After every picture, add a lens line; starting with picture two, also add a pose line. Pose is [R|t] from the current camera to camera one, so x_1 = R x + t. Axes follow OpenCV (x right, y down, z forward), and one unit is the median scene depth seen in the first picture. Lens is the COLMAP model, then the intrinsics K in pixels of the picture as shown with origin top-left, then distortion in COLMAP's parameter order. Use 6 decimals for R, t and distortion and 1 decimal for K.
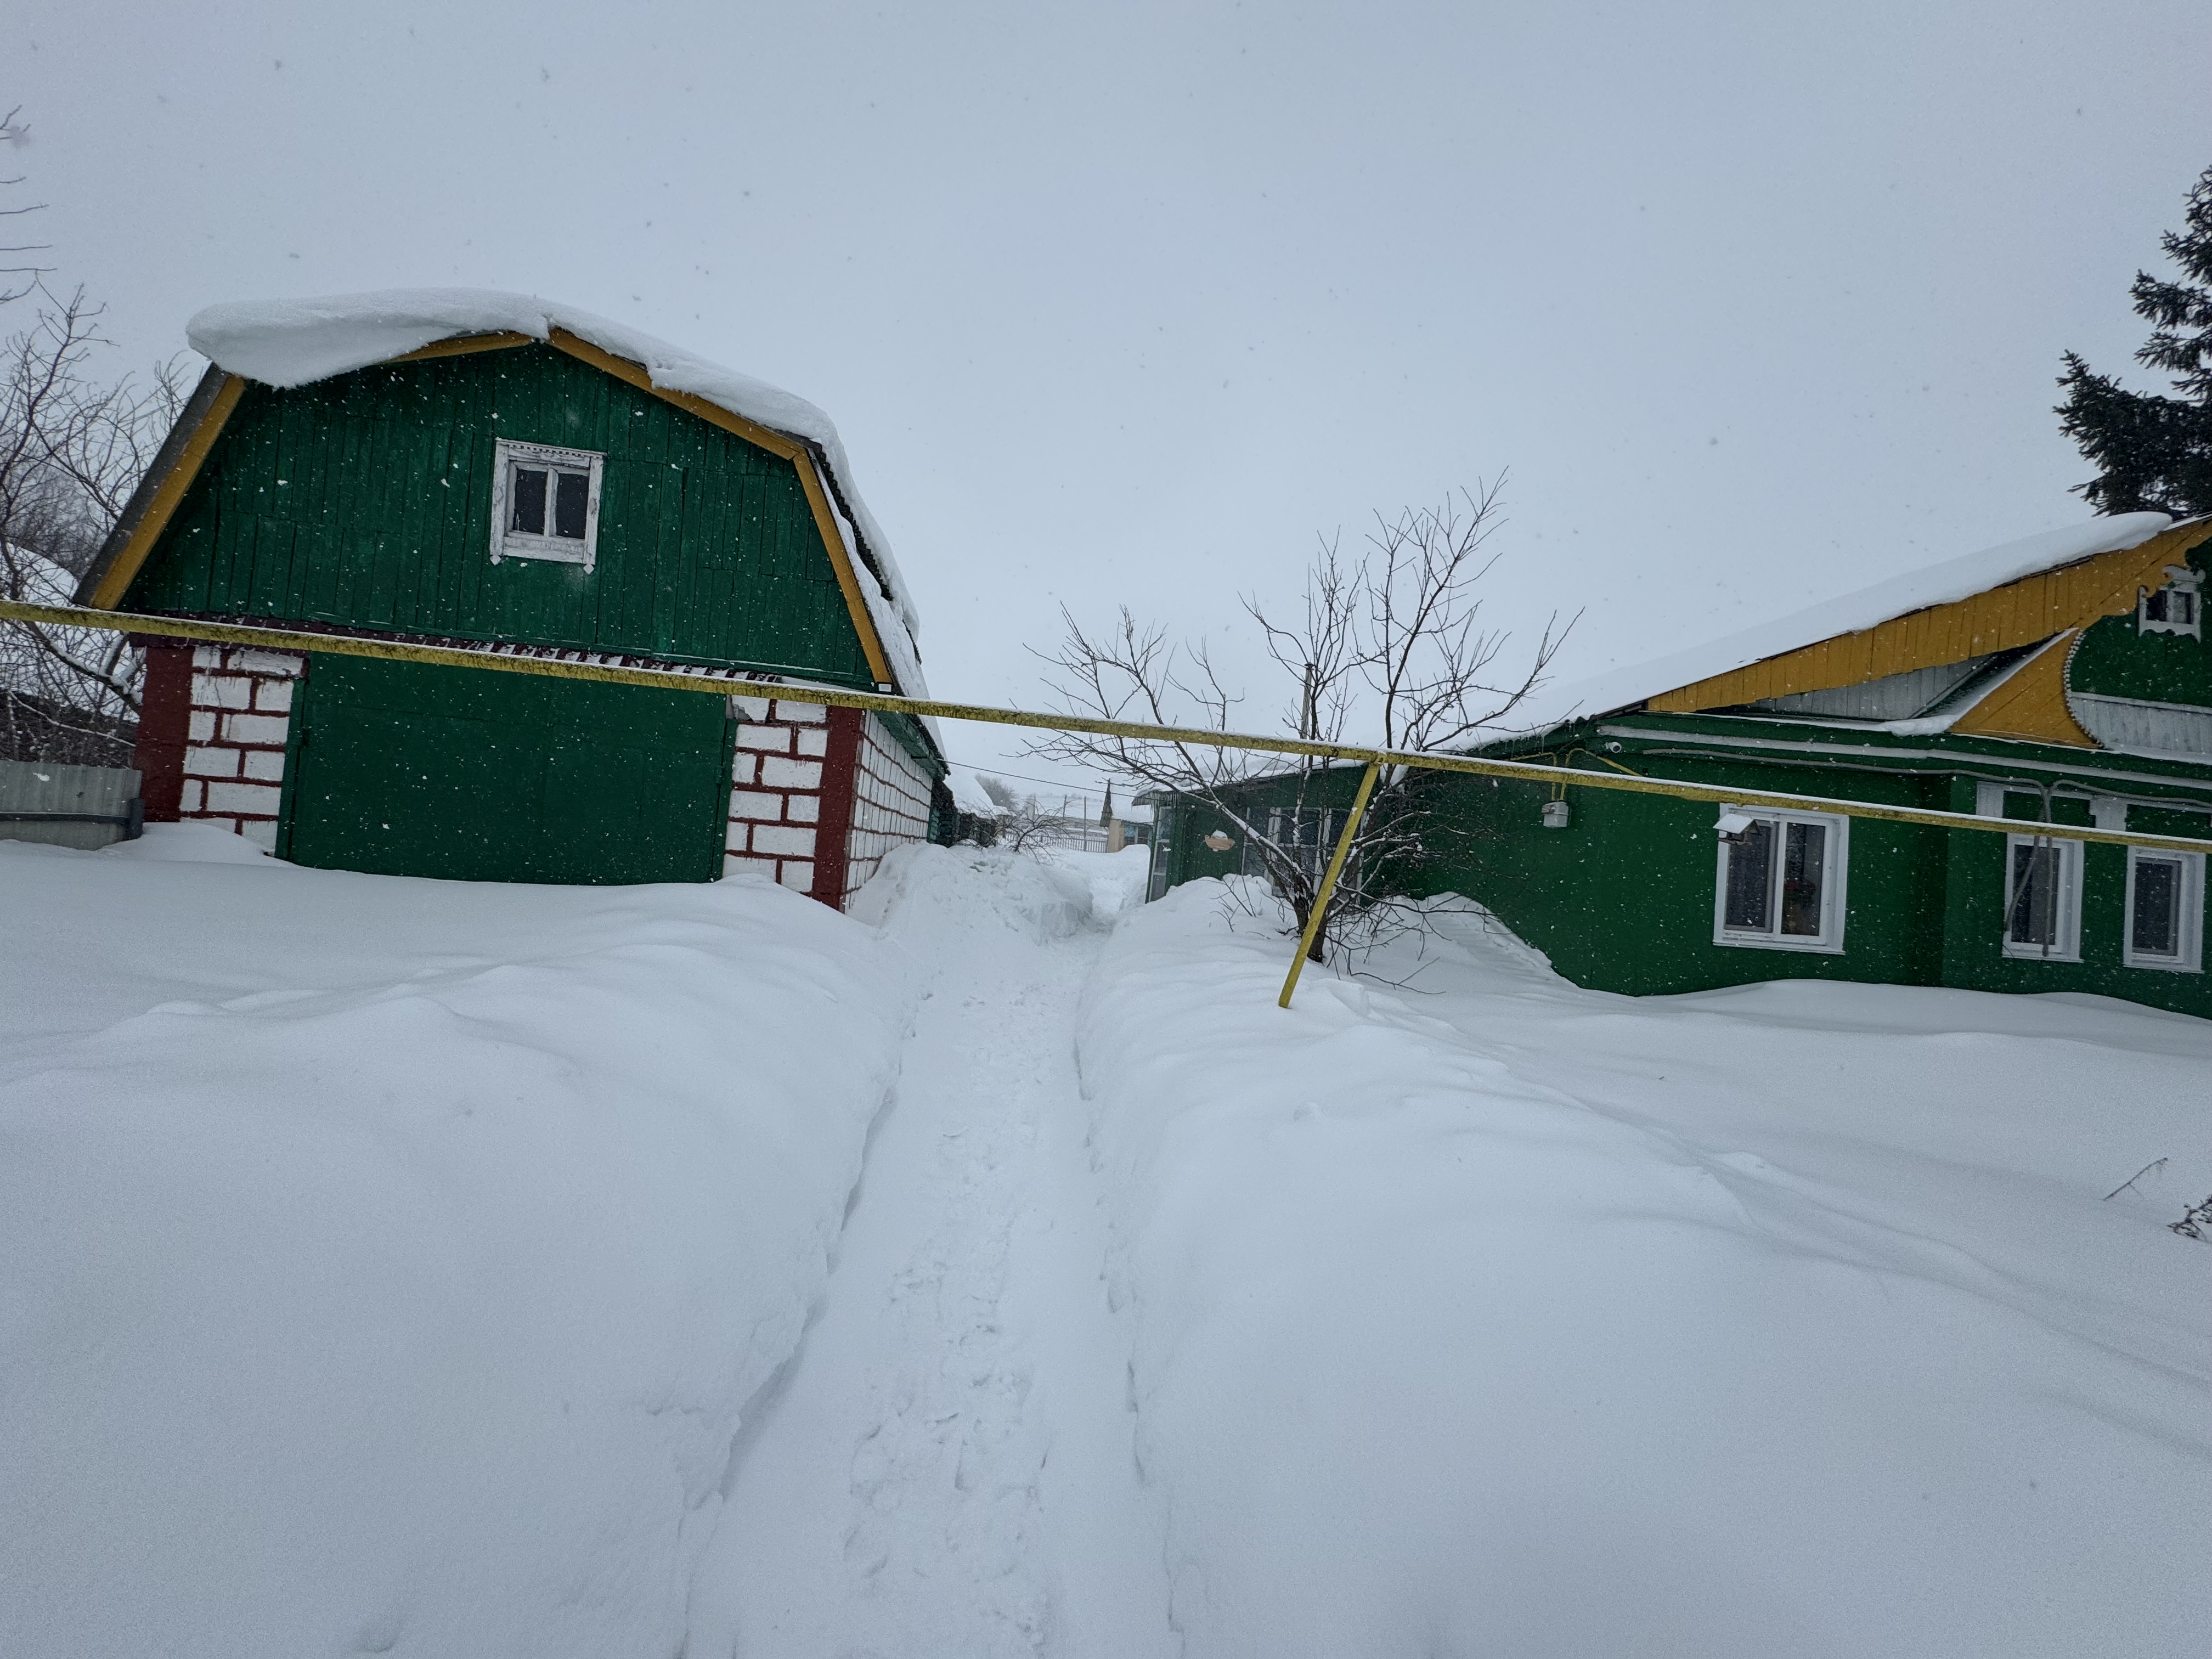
lens RADIAL K [[871.0, 0, 1108.7], [0, 871.0, 830.1], [0, 0, 1]] dist [-0.002753, 0.000338]
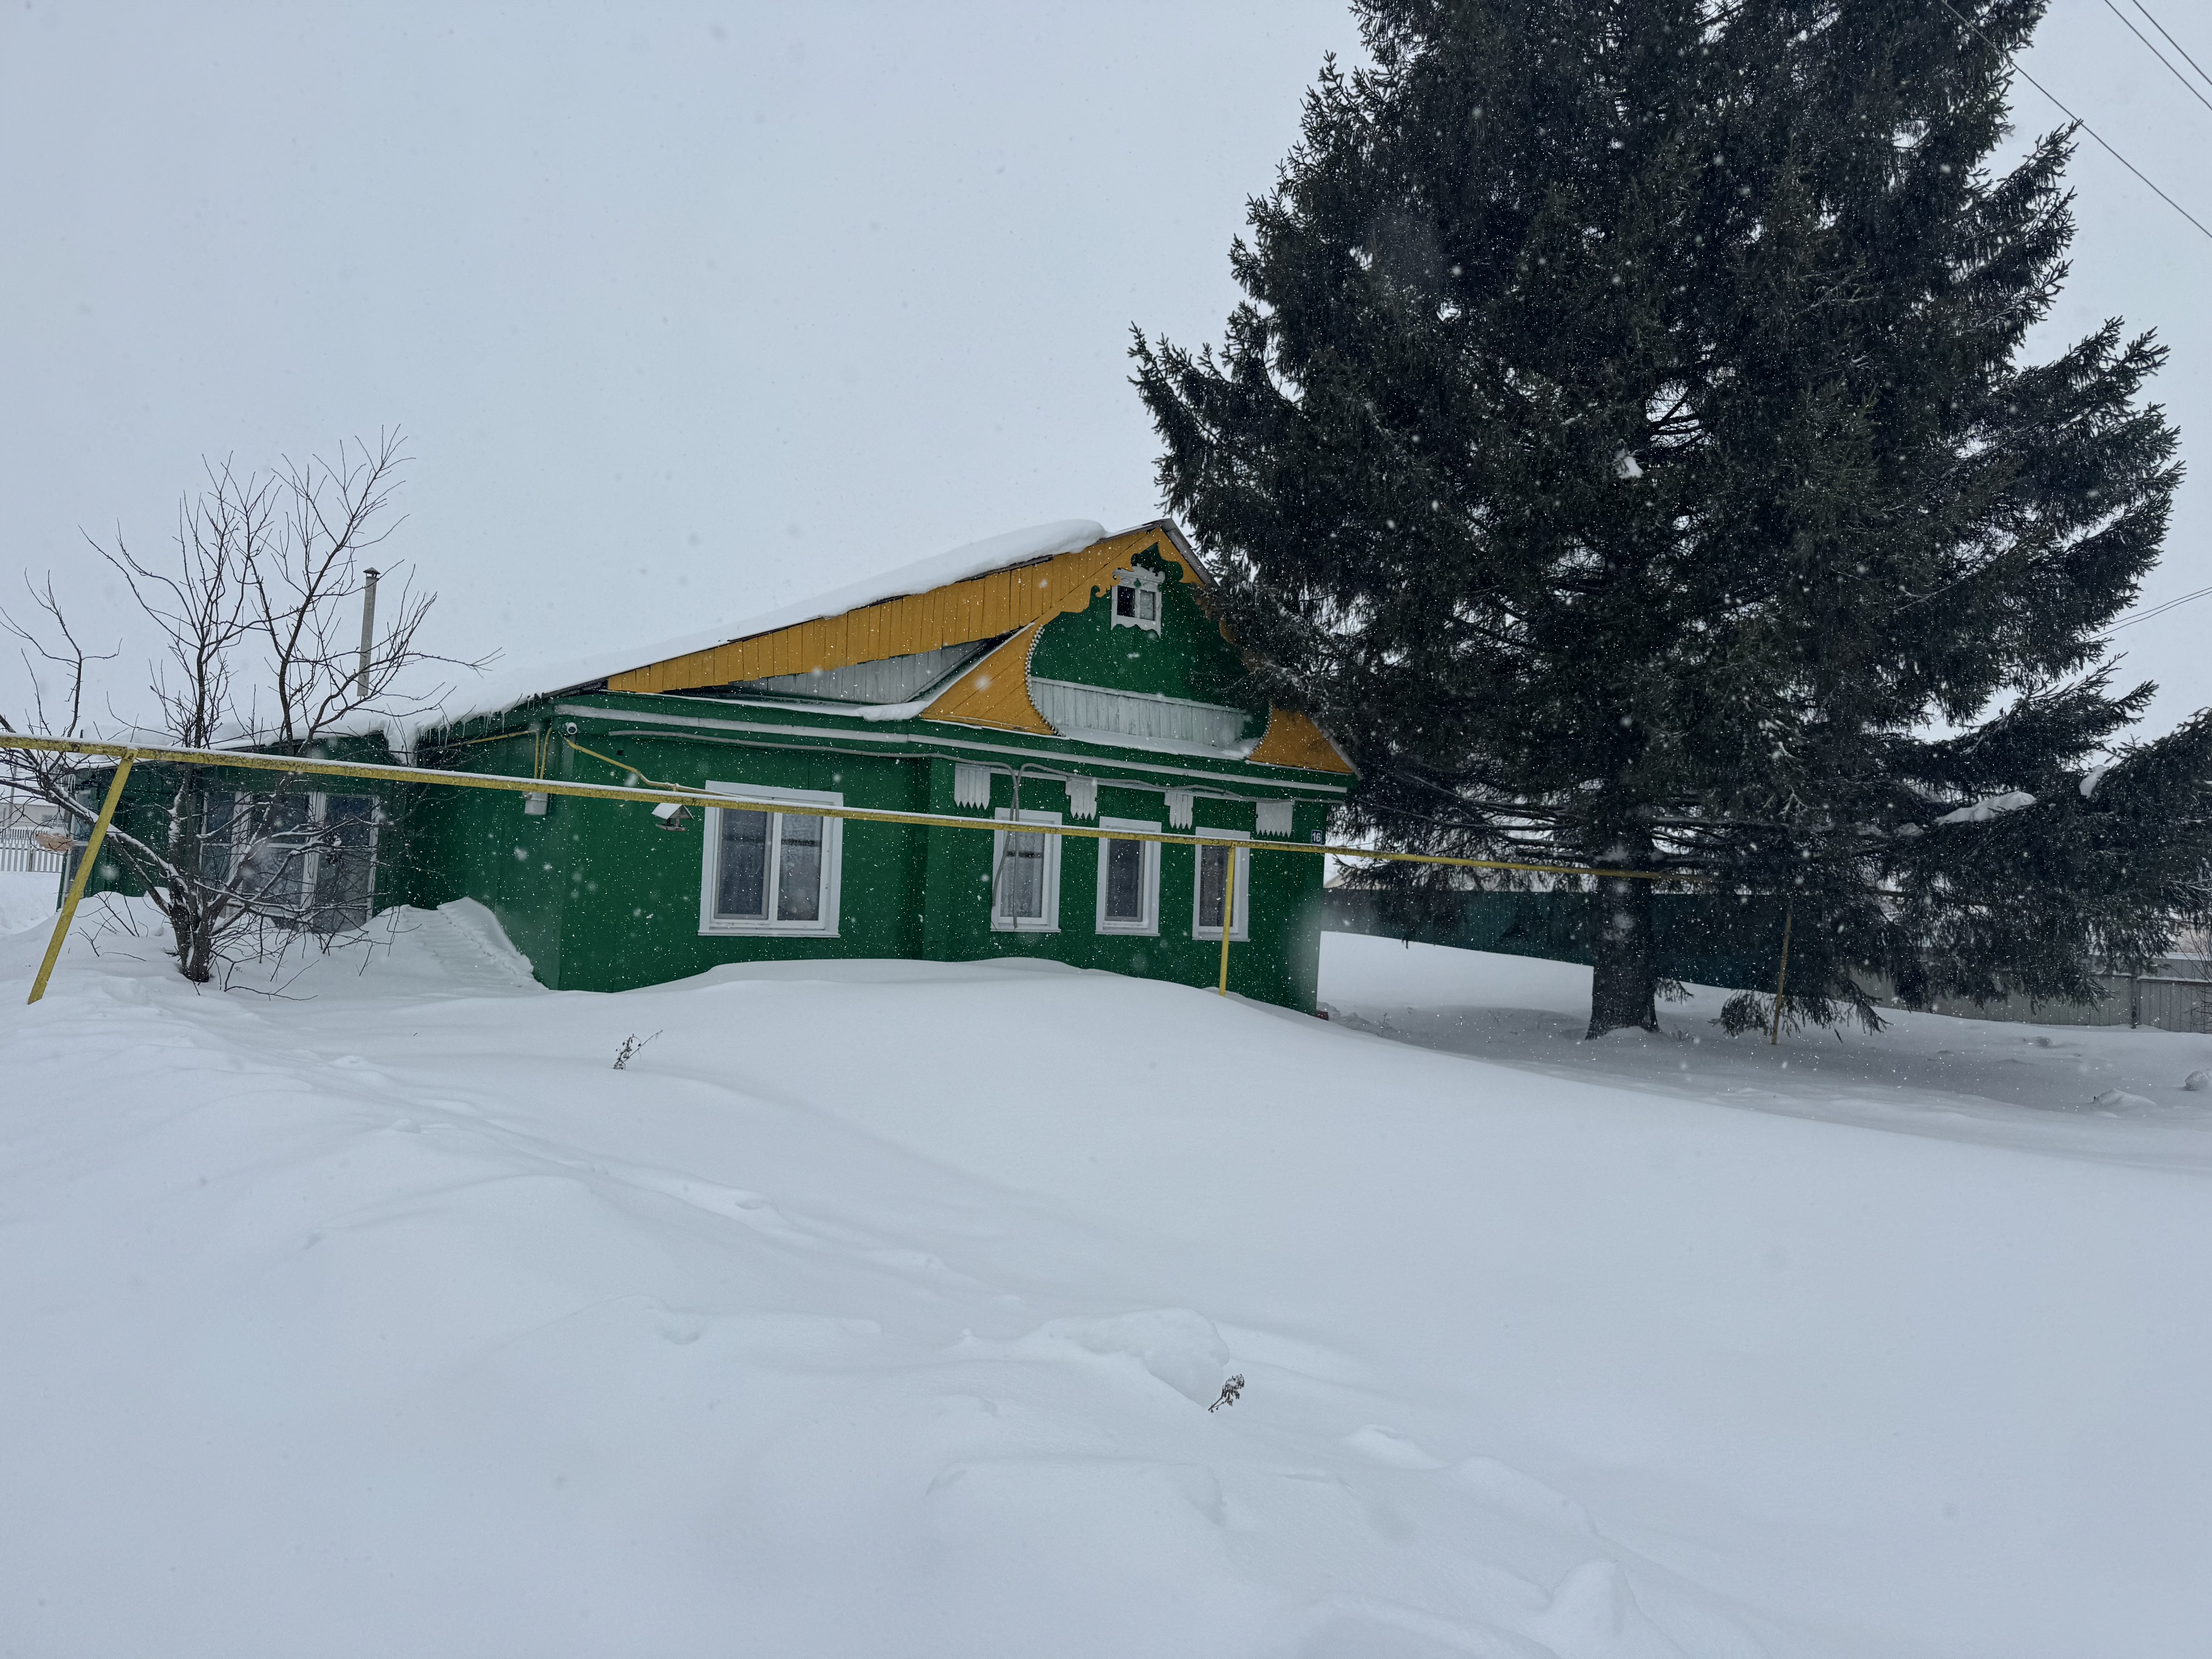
lens RADIAL K [[1569.1, 0, 1147.8], [0, 1569.1, 852.1], [0, 0, 1]] dist [0.085059, -0.099707]
pose [[0.844943, -0.029830, 0.534023, 0.206197], [0.018059, 0.999465, 0.027257, 0.002241], [-0.534551, -0.013387, 0.845030, -0.831455]]
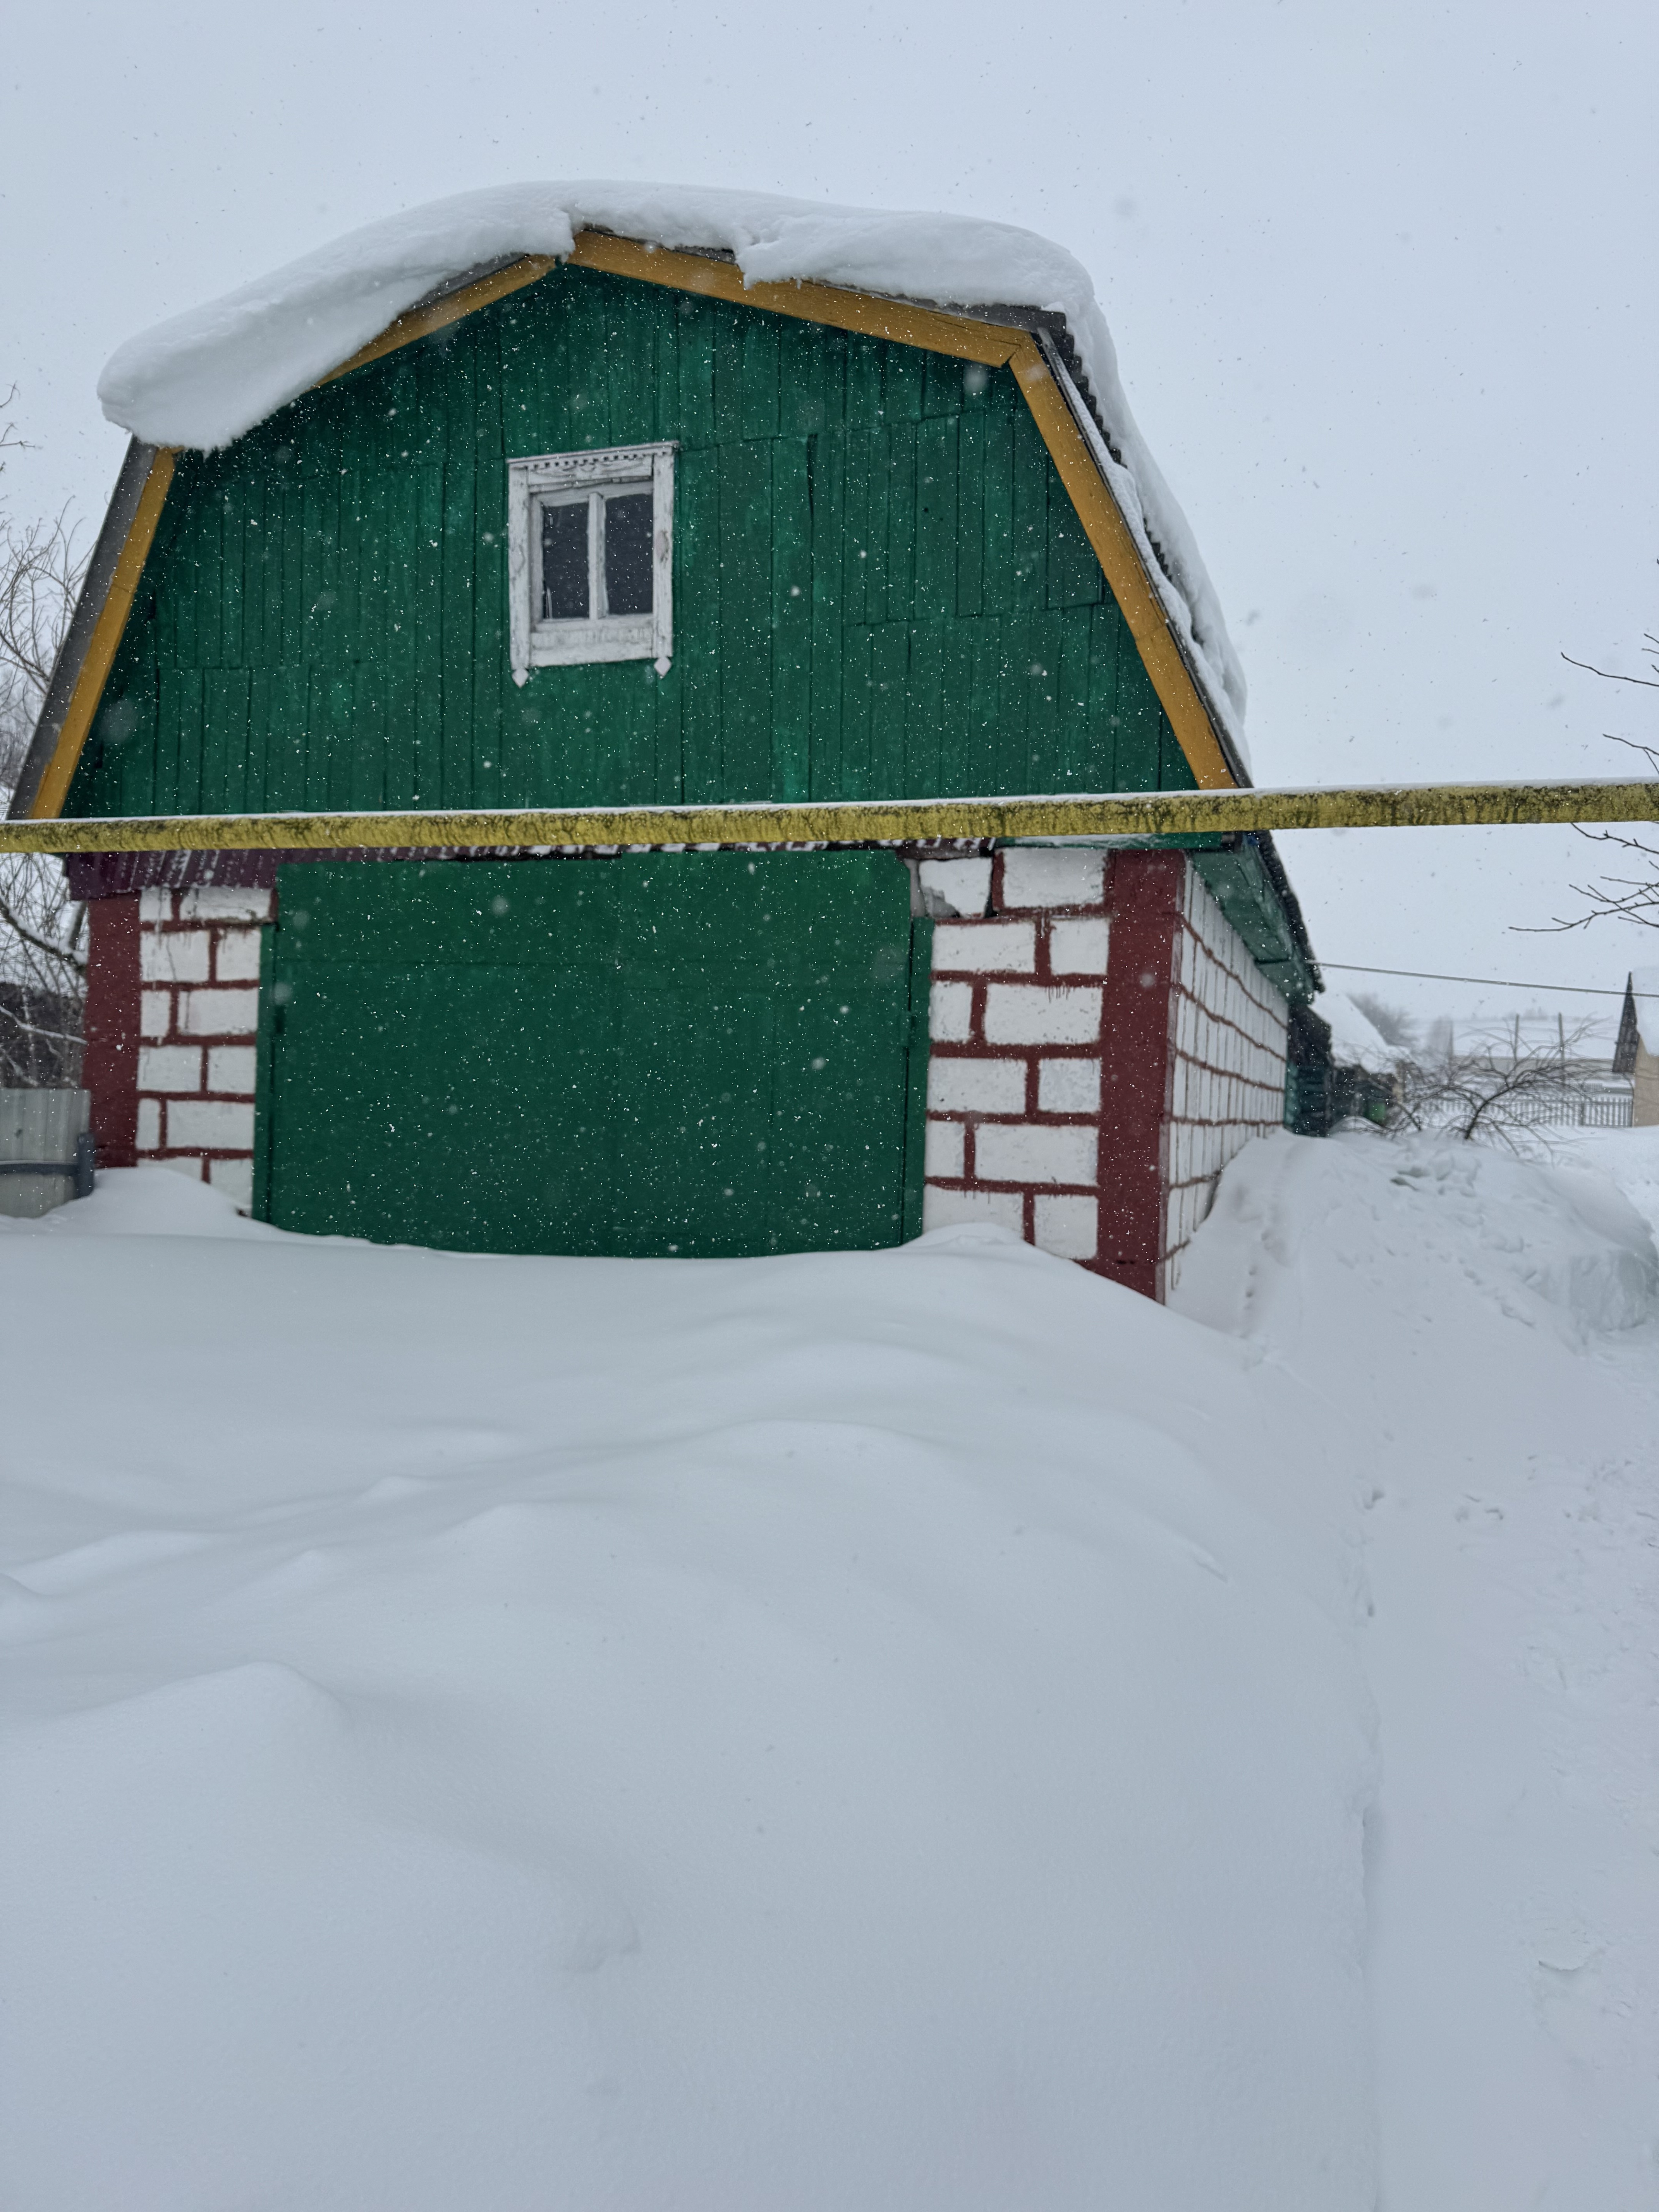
lens RADIAL K [[1569.1, 0, 866.1], [0, 1569.1, 1108.0], [0, 0, 1]] dist [0.085059, -0.099707]
pose [[0.902901, -0.054735, -0.426350, -0.080308], [0.056779, 0.998355, -0.007925, -0.011611], [0.426082, -0.017052, 0.904524, 0.161230]]
